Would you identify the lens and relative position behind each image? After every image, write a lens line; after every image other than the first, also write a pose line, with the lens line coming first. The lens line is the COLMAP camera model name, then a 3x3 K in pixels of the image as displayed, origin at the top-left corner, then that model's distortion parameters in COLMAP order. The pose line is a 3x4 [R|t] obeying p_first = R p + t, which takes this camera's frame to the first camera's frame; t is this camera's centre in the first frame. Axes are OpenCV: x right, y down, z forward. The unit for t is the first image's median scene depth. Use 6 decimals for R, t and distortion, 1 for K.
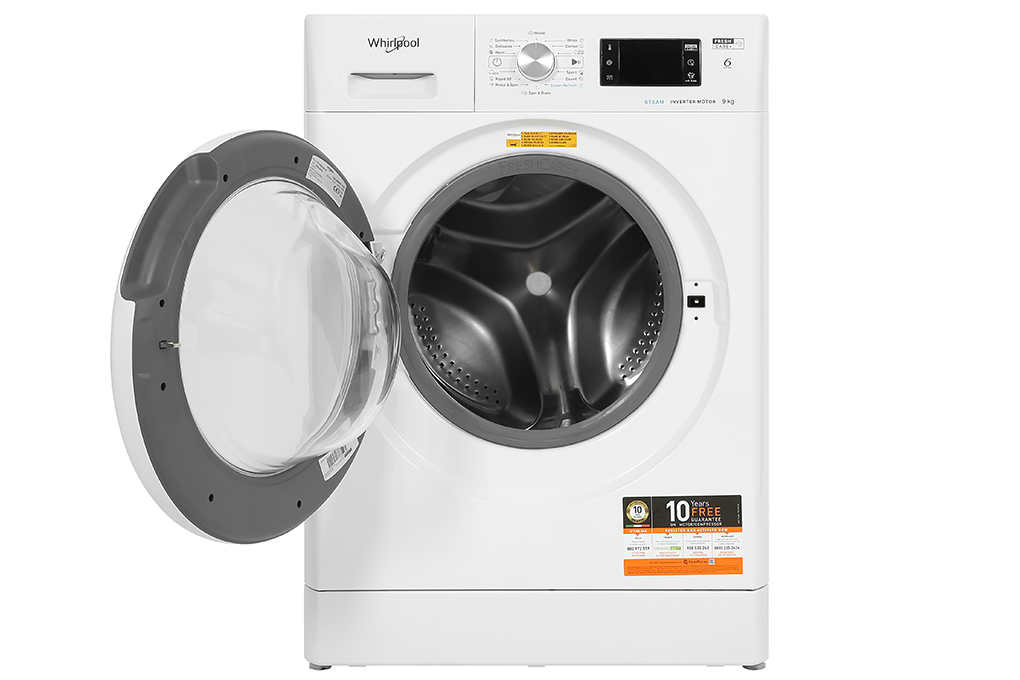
lens RADIAL K [[2237.6, 0, 508.6], [0, 2237.6, 342.4], [0, 0, 1]] dist [-0.082037, 0.000000]
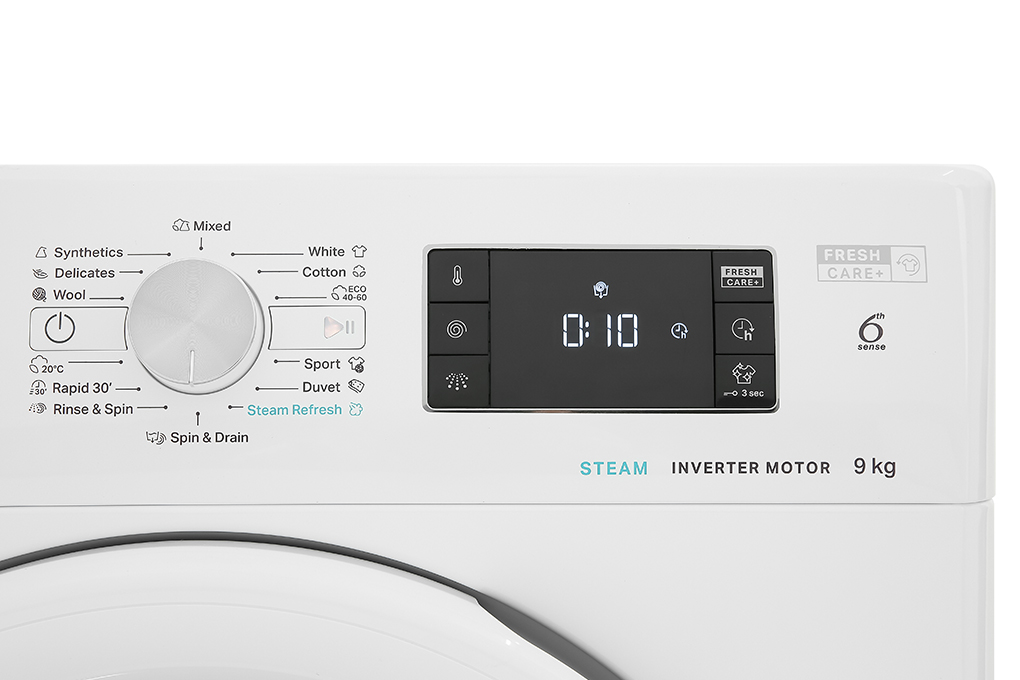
lens RADIAL K [[1929.3, 0, 511.8], [0, 1929.3, 344.5], [0, 0, 1]] dist [-0.009068, 0.000000]
pose [[0.999531, -0.000300, 0.030614, 0.044520], [0.002902, 0.996379, -0.084976, -0.102206], [-0.030477, 0.085025, 0.995913, 0.753072]]
